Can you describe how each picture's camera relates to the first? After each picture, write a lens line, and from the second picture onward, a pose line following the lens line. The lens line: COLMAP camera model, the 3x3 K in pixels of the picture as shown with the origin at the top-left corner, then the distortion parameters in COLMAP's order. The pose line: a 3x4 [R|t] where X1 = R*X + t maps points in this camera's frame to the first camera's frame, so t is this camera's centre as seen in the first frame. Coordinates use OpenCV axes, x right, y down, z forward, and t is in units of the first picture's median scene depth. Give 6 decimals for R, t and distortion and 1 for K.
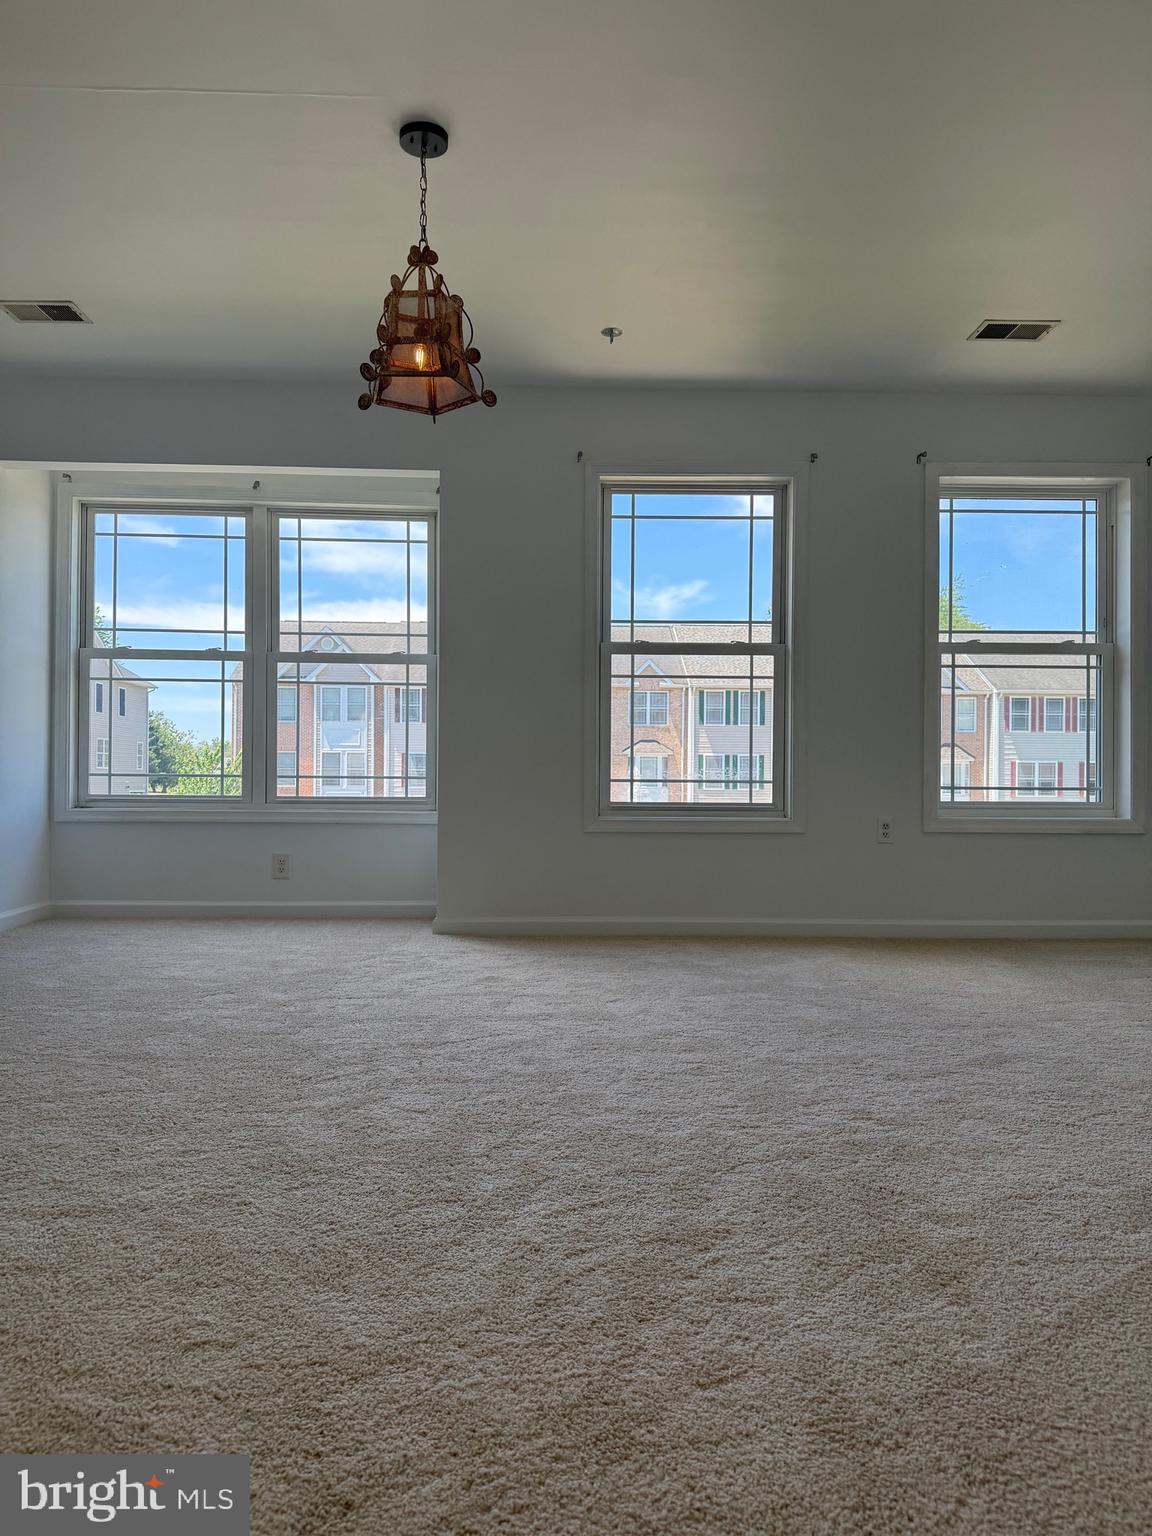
lens RADIAL K [[1067.5, 0, 577.5], [0, 1067.5, 774.5], [0, 0, 1]] dist [-0.002963, -0.007885]
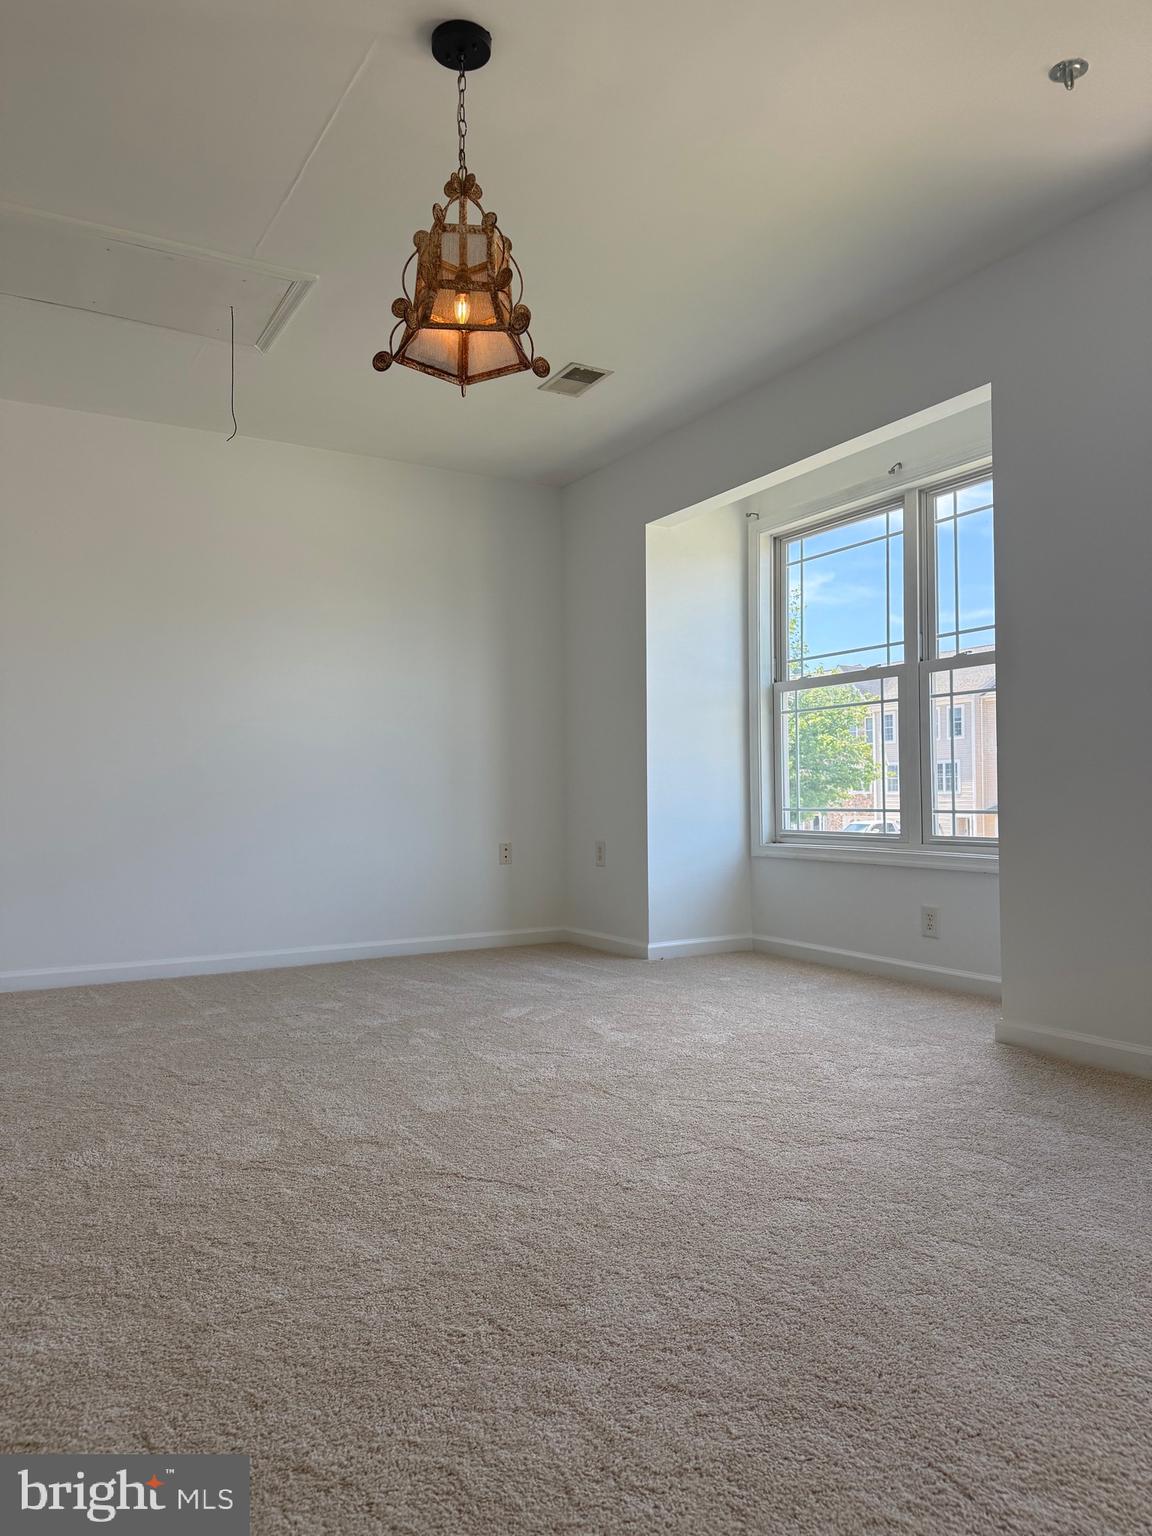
lens RADIAL K [[1067.5, 0, 577.5], [0, 1067.5, 774.5], [0, 0, 1]] dist [-0.002963, -0.007885]
pose [[0.469462, -0.029510, -0.882460, 0.321714], [0.016557, 0.999560, -0.024617, -0.011270], [0.882798, -0.003054, 0.469744, 0.376701]]
